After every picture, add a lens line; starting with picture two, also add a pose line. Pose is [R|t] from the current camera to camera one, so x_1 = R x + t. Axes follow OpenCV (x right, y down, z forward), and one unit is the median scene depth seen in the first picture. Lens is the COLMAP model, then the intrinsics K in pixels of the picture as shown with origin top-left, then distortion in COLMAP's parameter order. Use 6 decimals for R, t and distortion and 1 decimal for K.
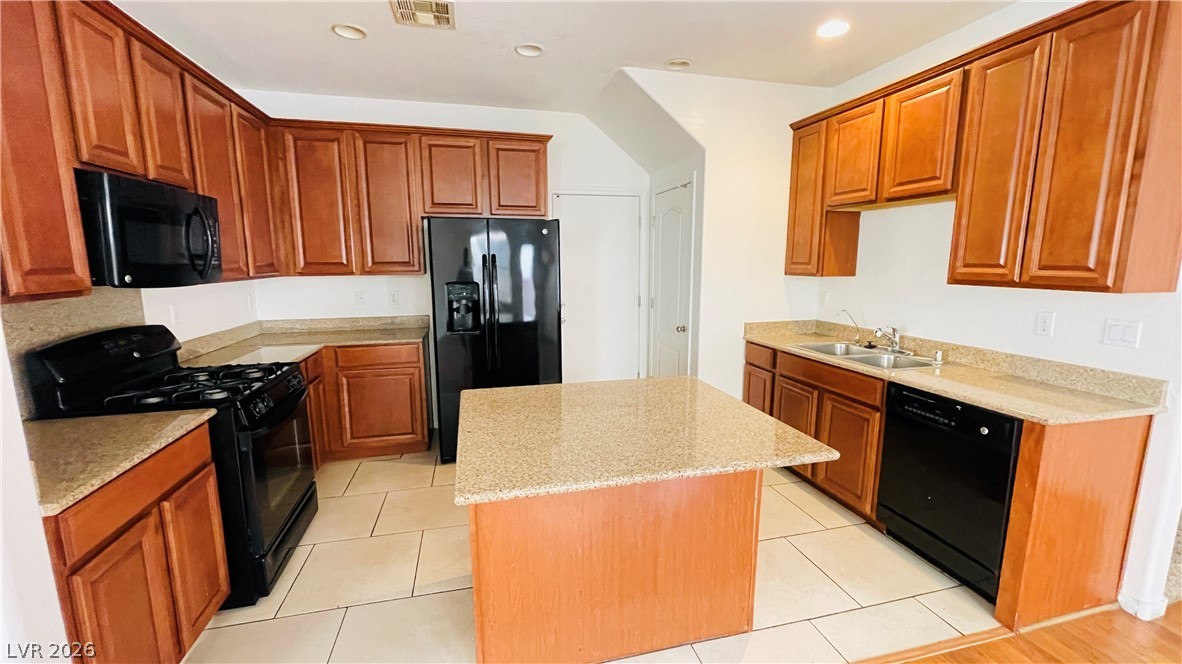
lens RADIAL K [[480.5, 0, 589.8], [0, 480.5, 334.1], [0, 0, 1]] dist [-0.001266, 0.000057]
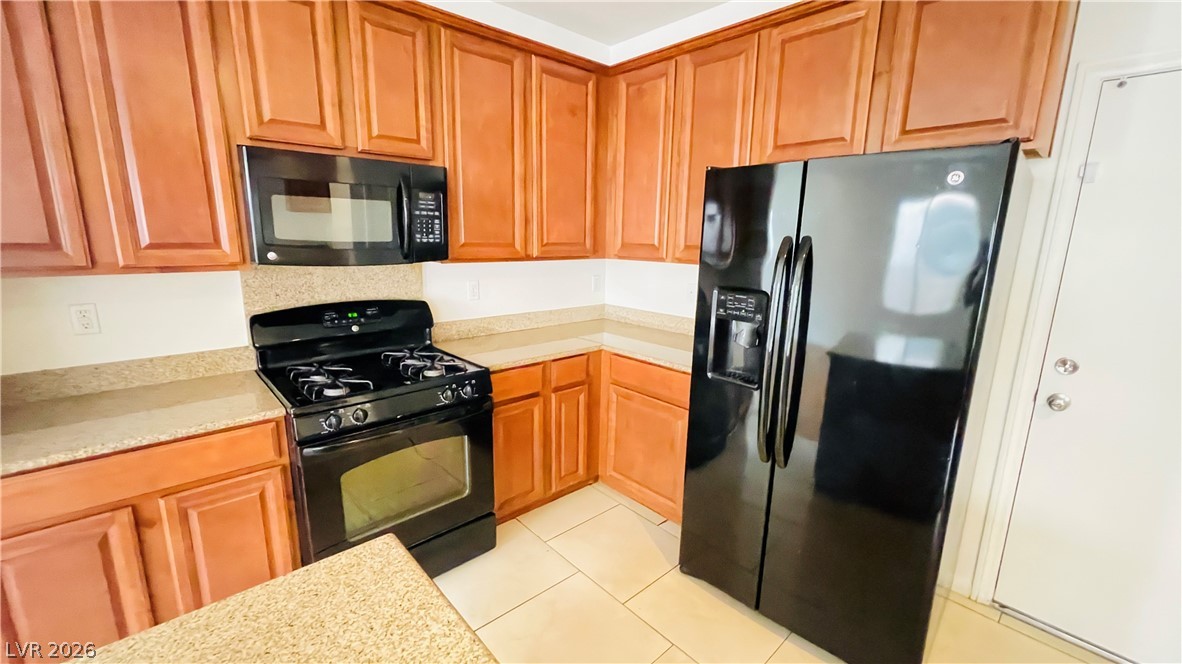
lens RADIAL K [[480.5, 0, 589.8], [0, 480.5, 334.1], [0, 0, 1]] dist [-0.001266, 0.000057]
pose [[0.473437, 0.192183, -0.859606, 0.119997], [-0.154044, 0.978933, 0.134020, -0.102415], [0.867253, 0.068967, 0.493068, 0.585151]]
